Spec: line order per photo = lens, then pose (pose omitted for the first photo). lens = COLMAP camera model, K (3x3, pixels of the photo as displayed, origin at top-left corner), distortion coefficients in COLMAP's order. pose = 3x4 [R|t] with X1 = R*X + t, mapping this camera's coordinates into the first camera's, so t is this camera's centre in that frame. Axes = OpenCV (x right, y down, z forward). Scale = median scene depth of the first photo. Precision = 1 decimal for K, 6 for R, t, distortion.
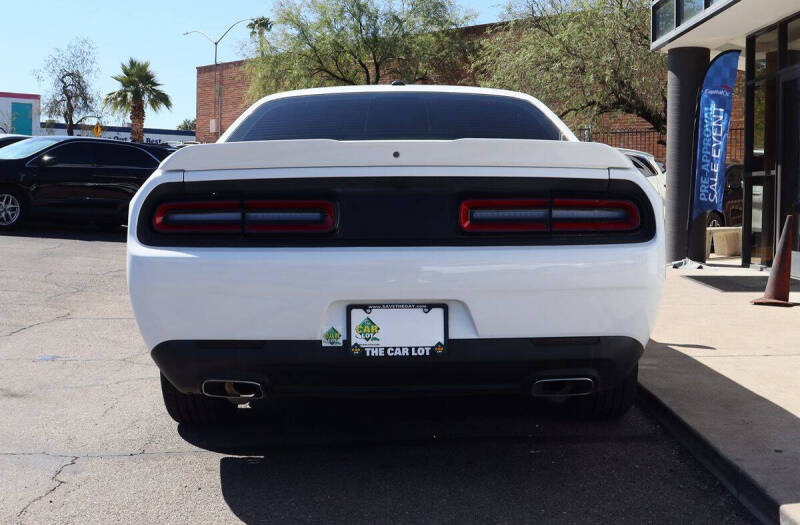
lens RADIAL K [[1030.1, 0, 429.6], [0, 1030.1, 276.8], [0, 0, 1]] dist [-0.152932, 0.011319]
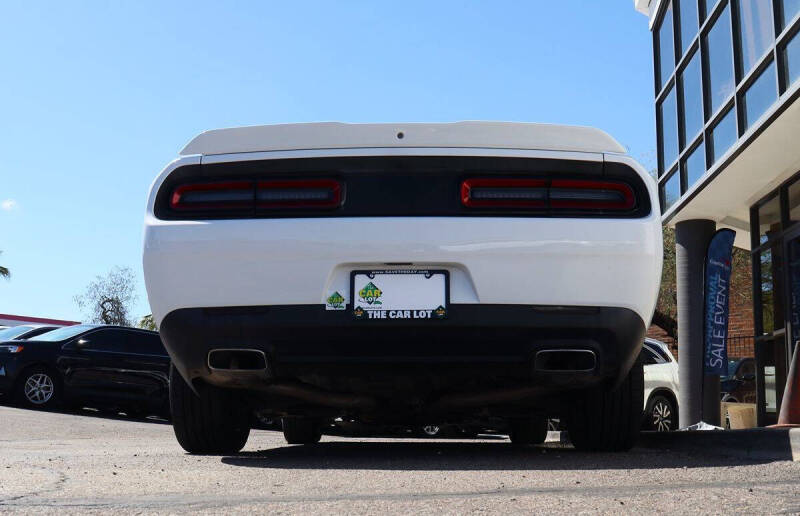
lens RADIAL K [[1001.3, 0, 388.4], [0, 1001.3, 294.5], [0, 0, 1]] dist [-0.158162, -0.004330]
pose [[0.997971, 0.000136, -0.063663, 0.011528], [-0.013986, 0.976036, -0.217158, 0.147556], [0.062108, 0.217608, 0.974058, 0.017532]]
